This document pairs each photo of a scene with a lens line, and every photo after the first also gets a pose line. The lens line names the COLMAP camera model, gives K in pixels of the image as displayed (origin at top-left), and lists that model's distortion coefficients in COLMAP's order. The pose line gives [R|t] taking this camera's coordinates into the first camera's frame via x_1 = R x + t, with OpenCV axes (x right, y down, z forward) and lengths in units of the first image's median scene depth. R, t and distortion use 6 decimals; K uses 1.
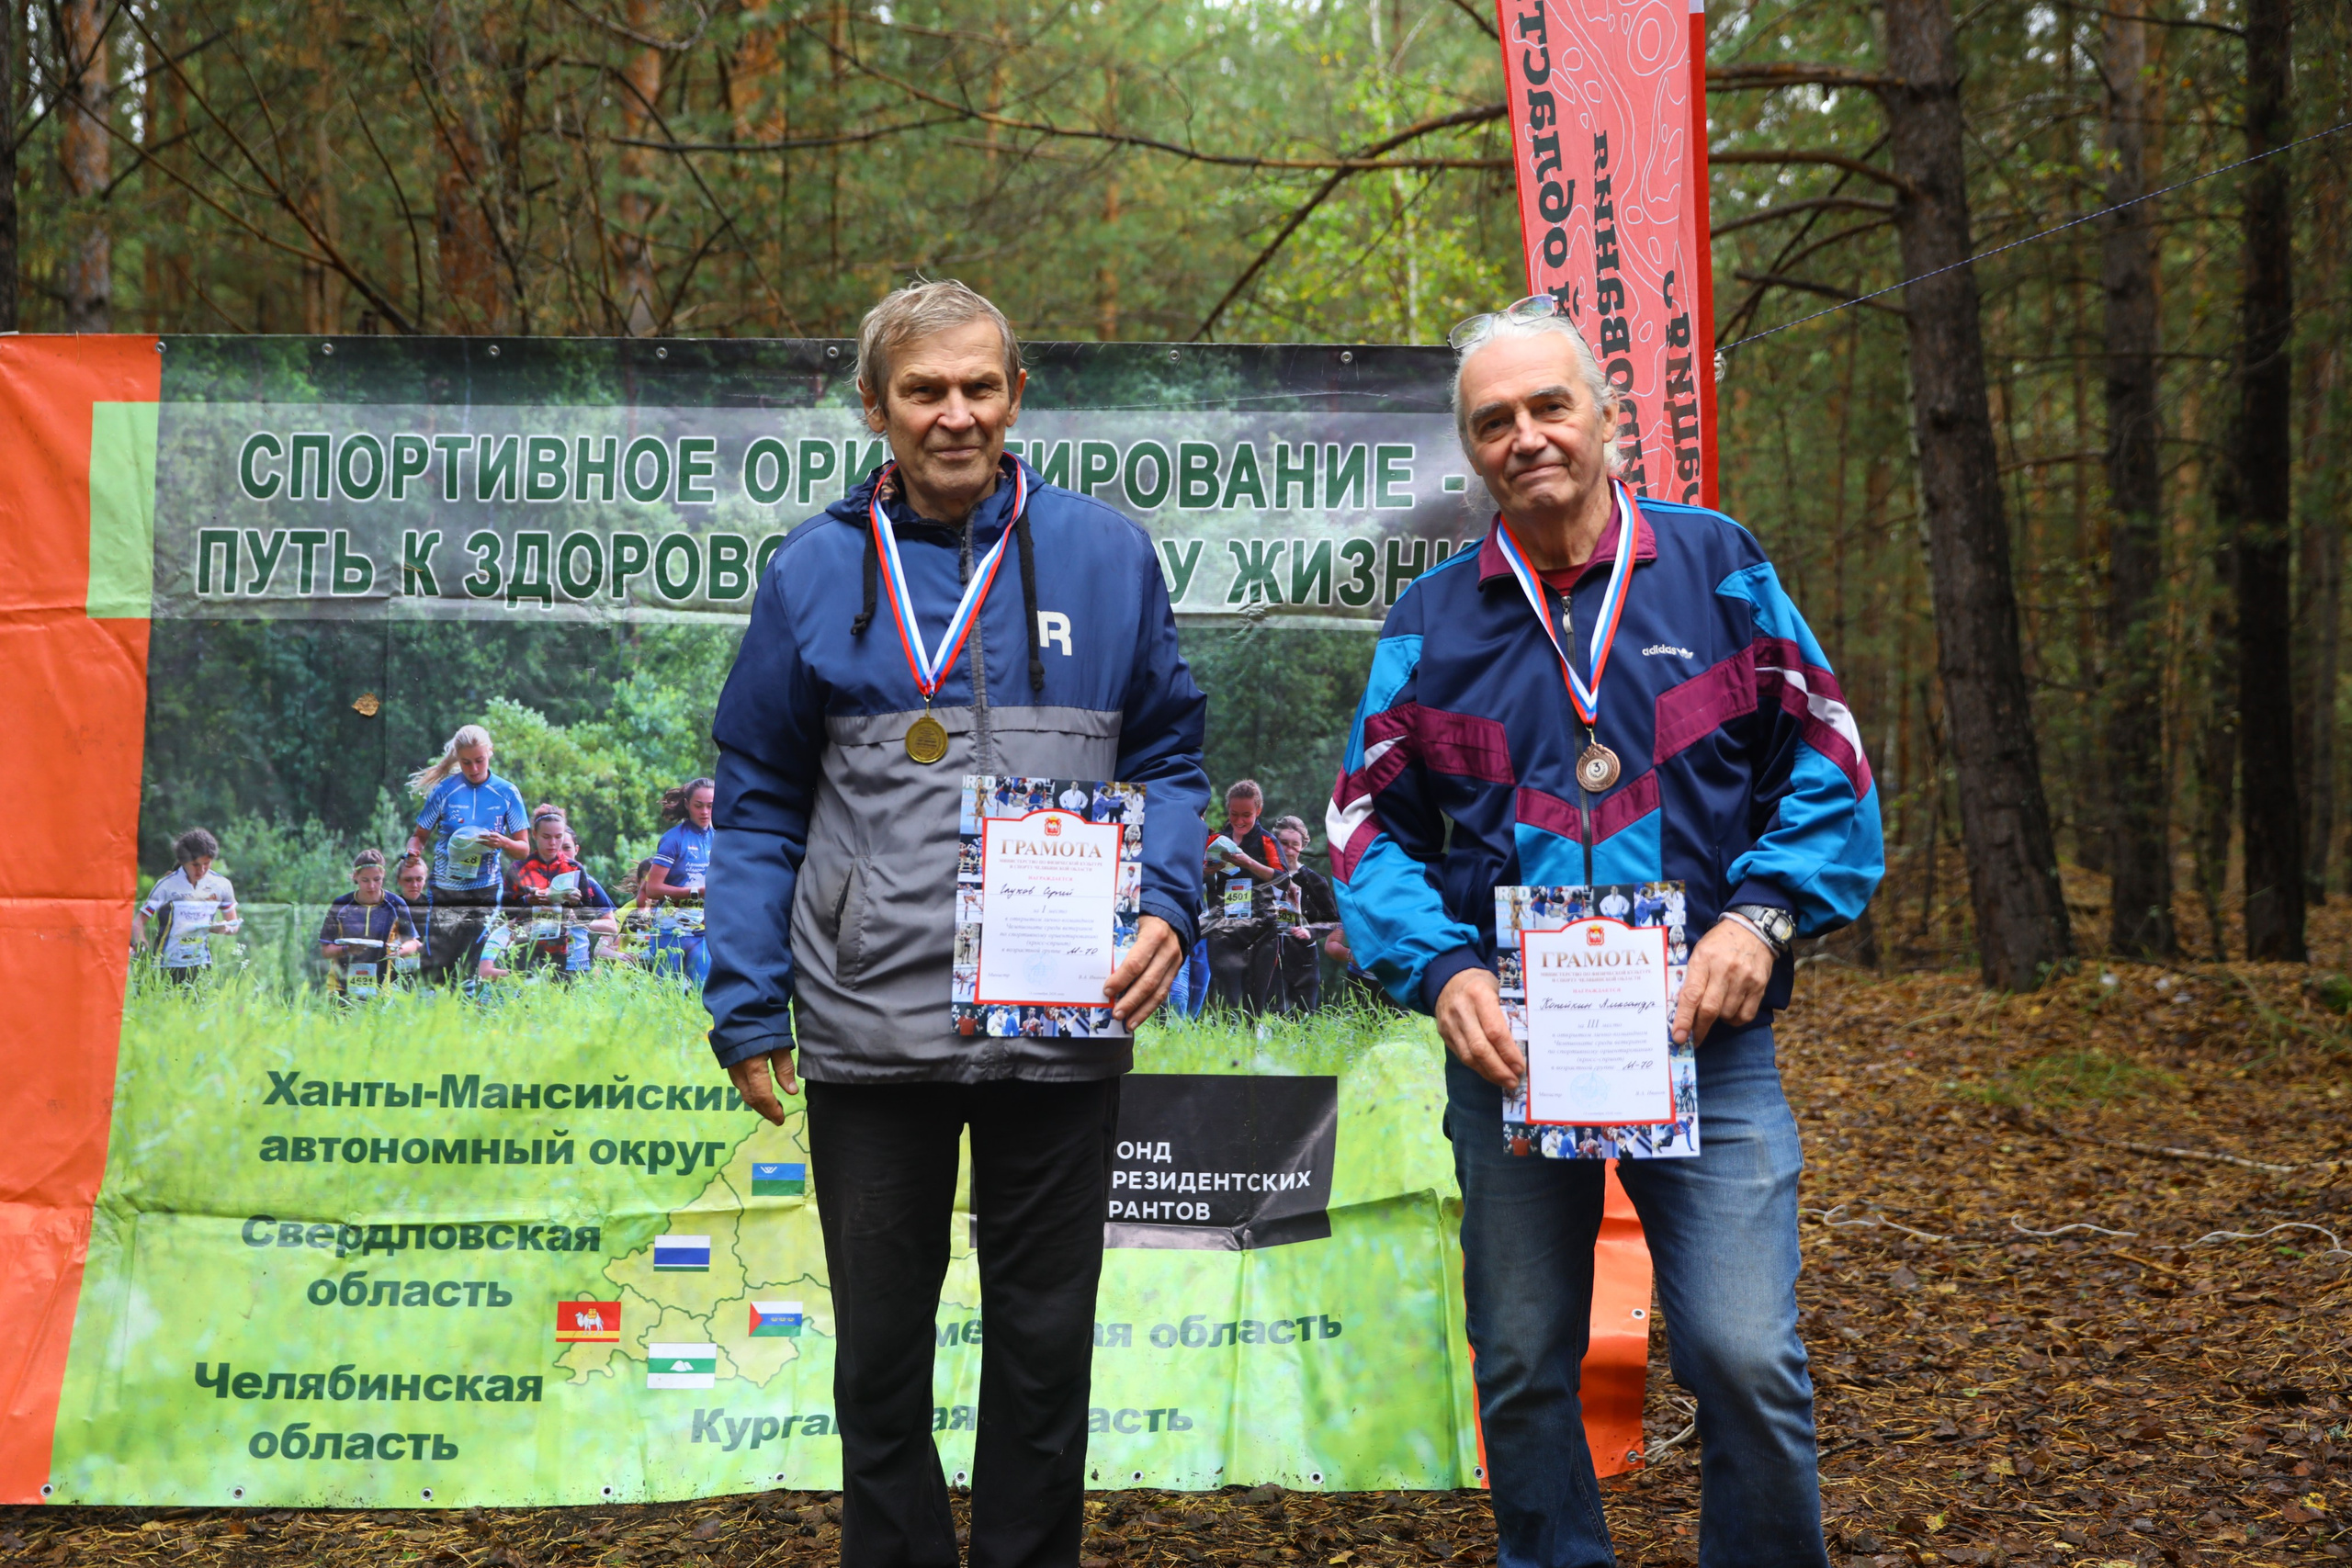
lens RADIAL K [[2386.5, 0, 1169.1], [0, 2386.5, 778.9], [0, 0, 1]] dist [0.043974, -0.031338]
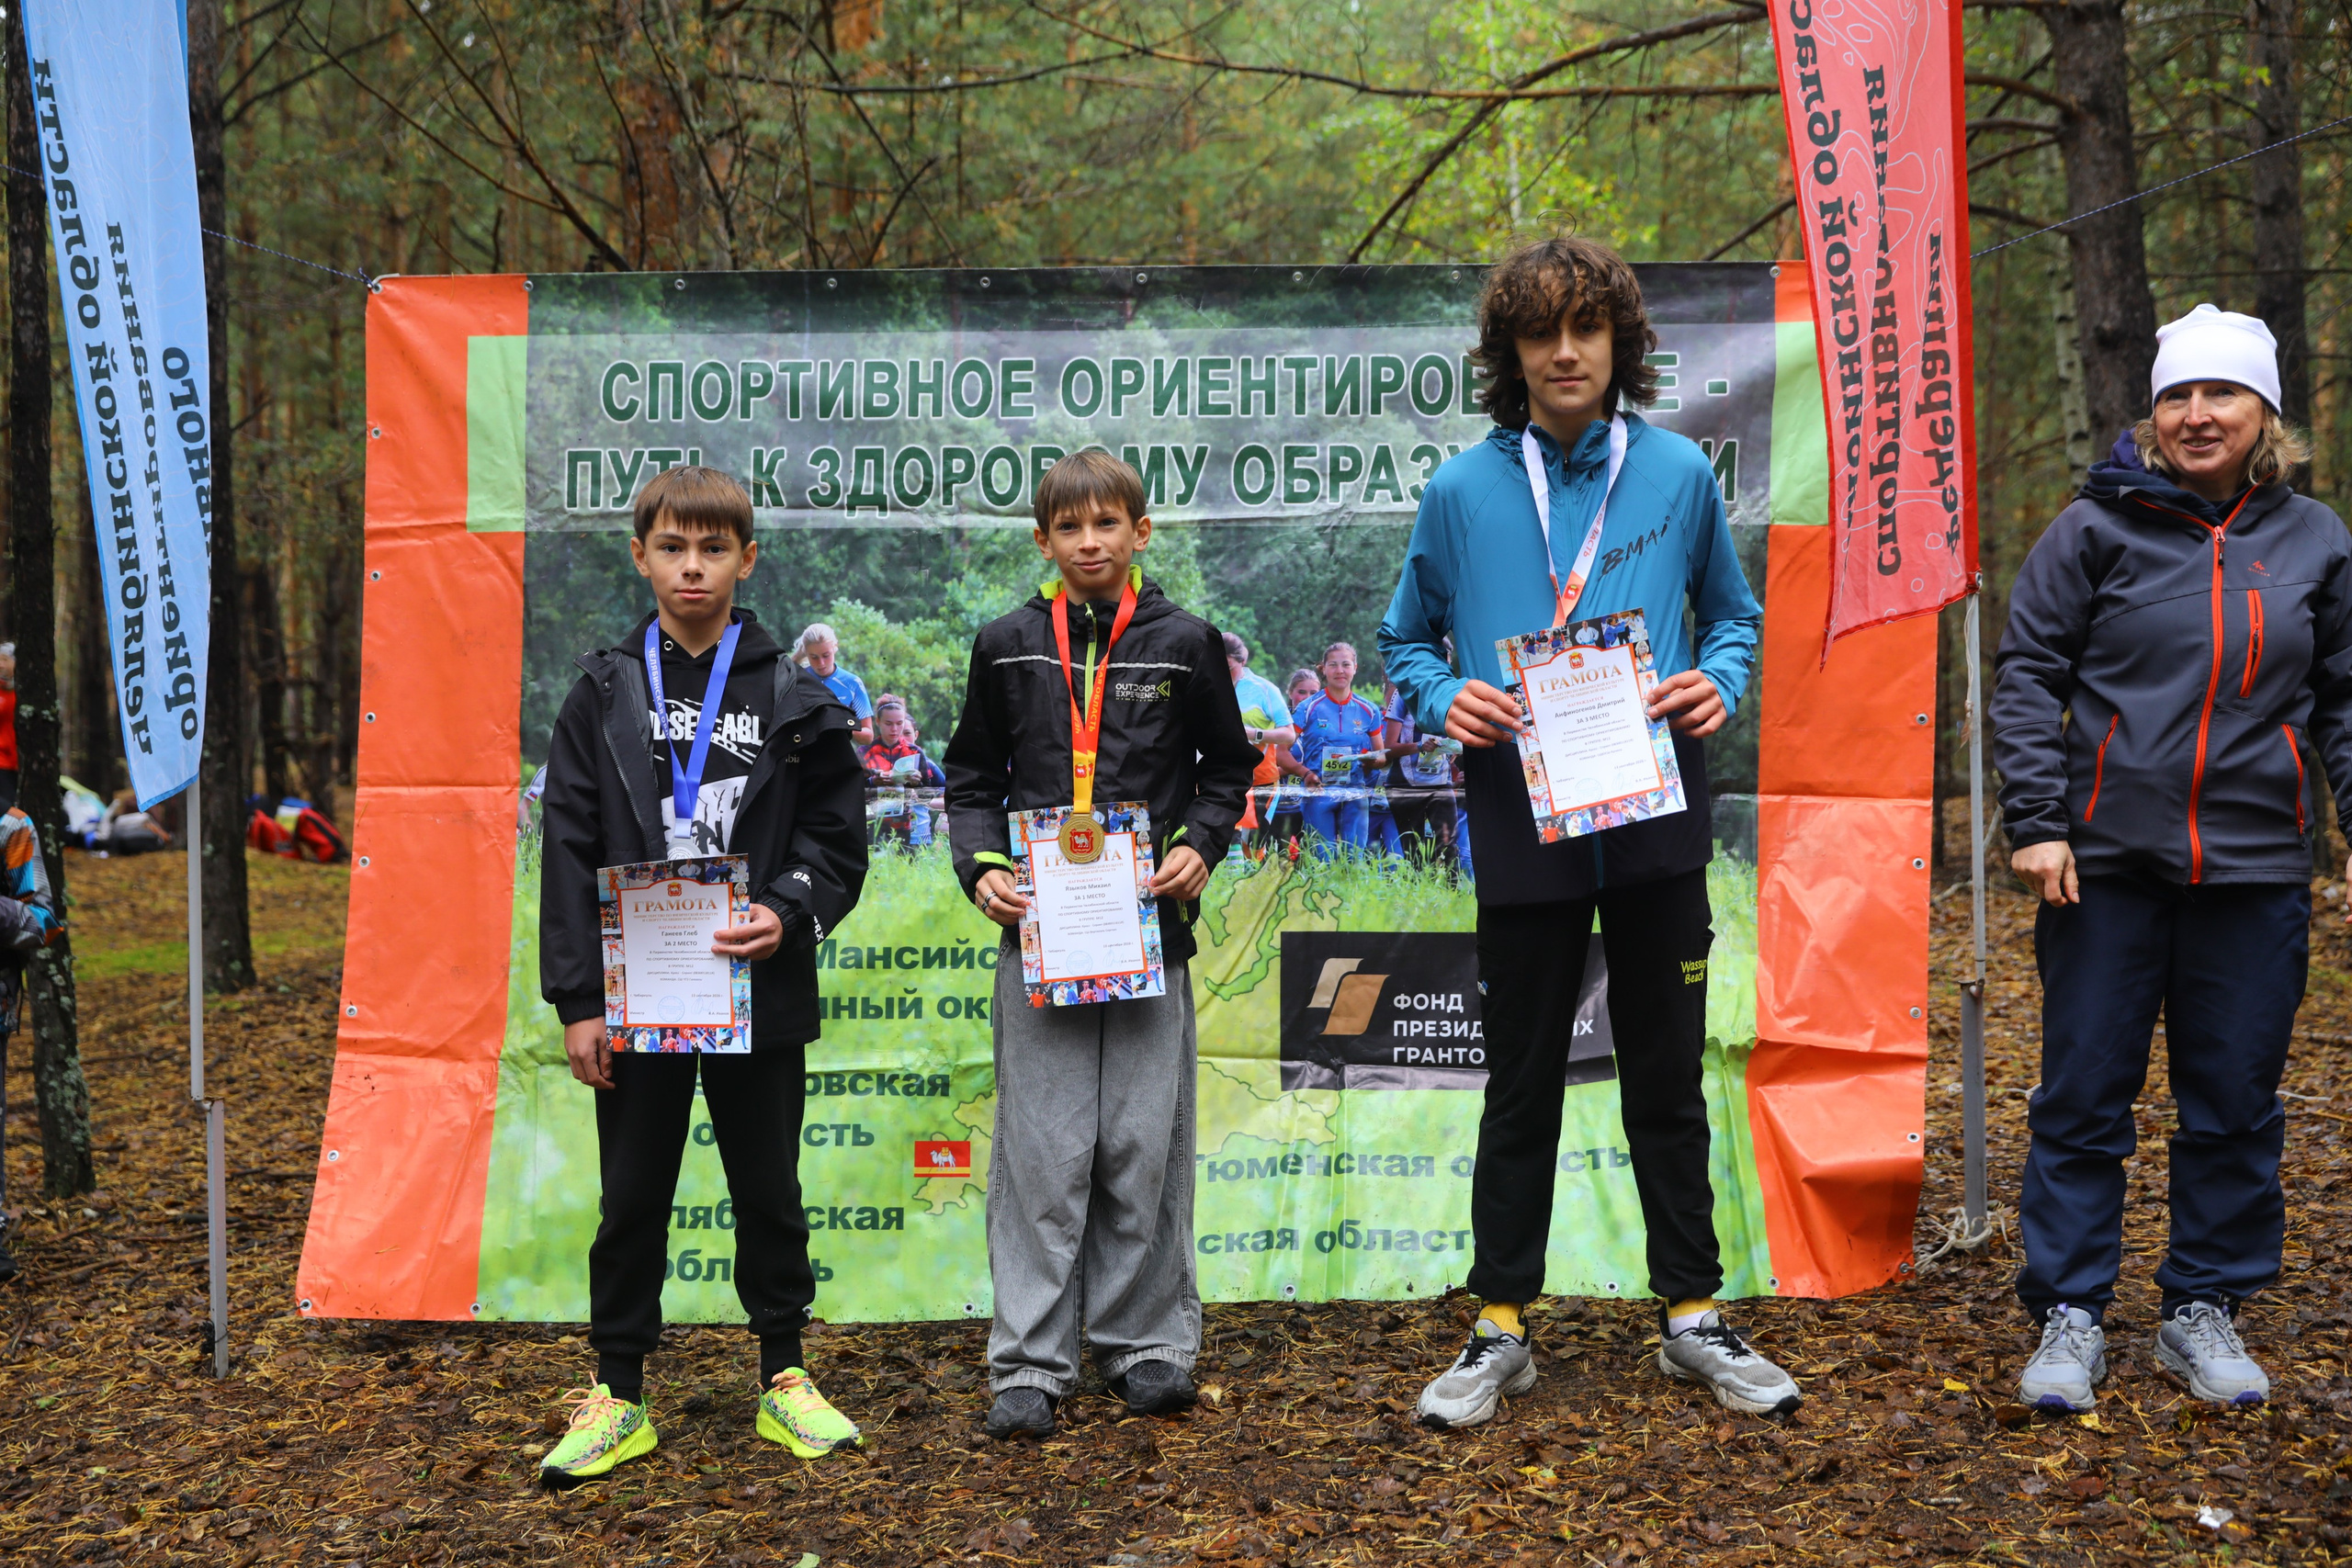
lens RADIAL K [[2620.9, 0, 1139.8], [0, 2620.9, 776.6], [0, 0, 1]] dist [0.013749, 0.027809]
pose [[0.999829, -0.013524, -0.012641, -0.129324], [0.013588, 0.999895, 0.005030, 0.043747], [0.012571, -0.005201, 0.999907, -0.201630]]
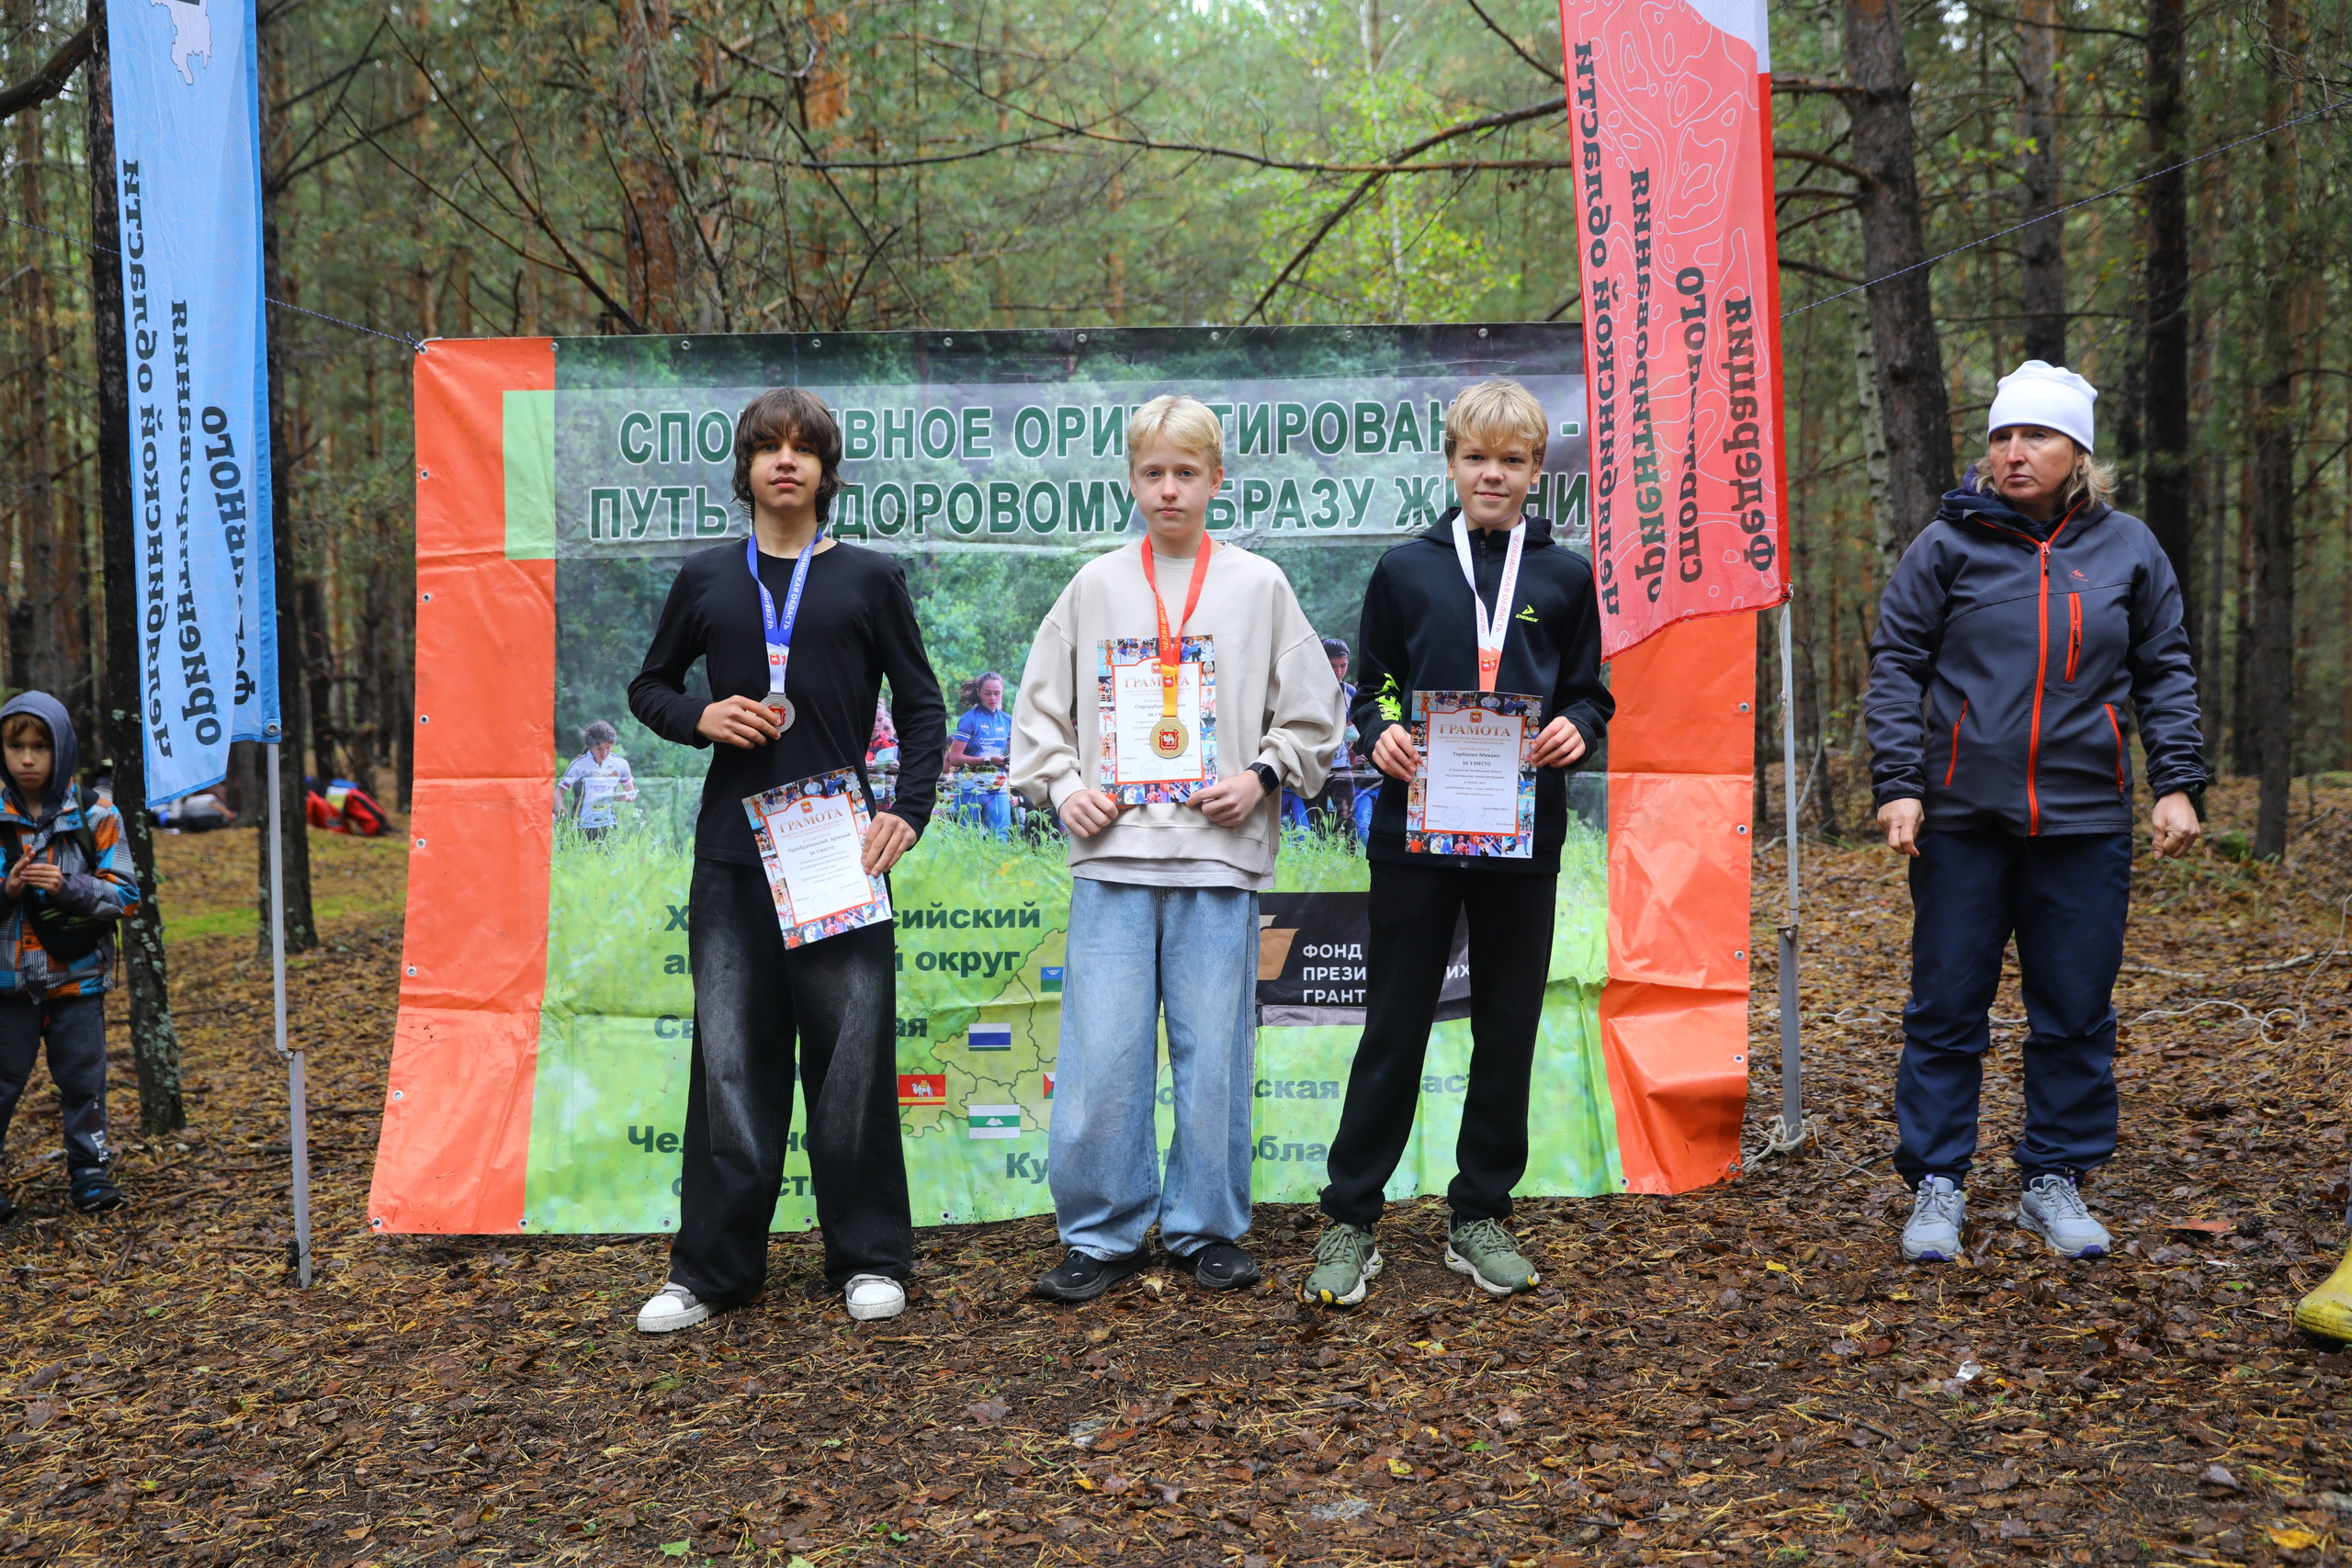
lens RADIAL K [[2272.5, 0, 1145.5], [0, 2272.5, 778.0], [0, 0, 1]] dist [0.025969, 0.006206]
pose [[0.999519, -0.025473, 0.017672, -0.134025], [0.025129, 0.999495, 0.019453, 0.034930], [-0.018159, -0.019000, 0.999655, -0.226912]]
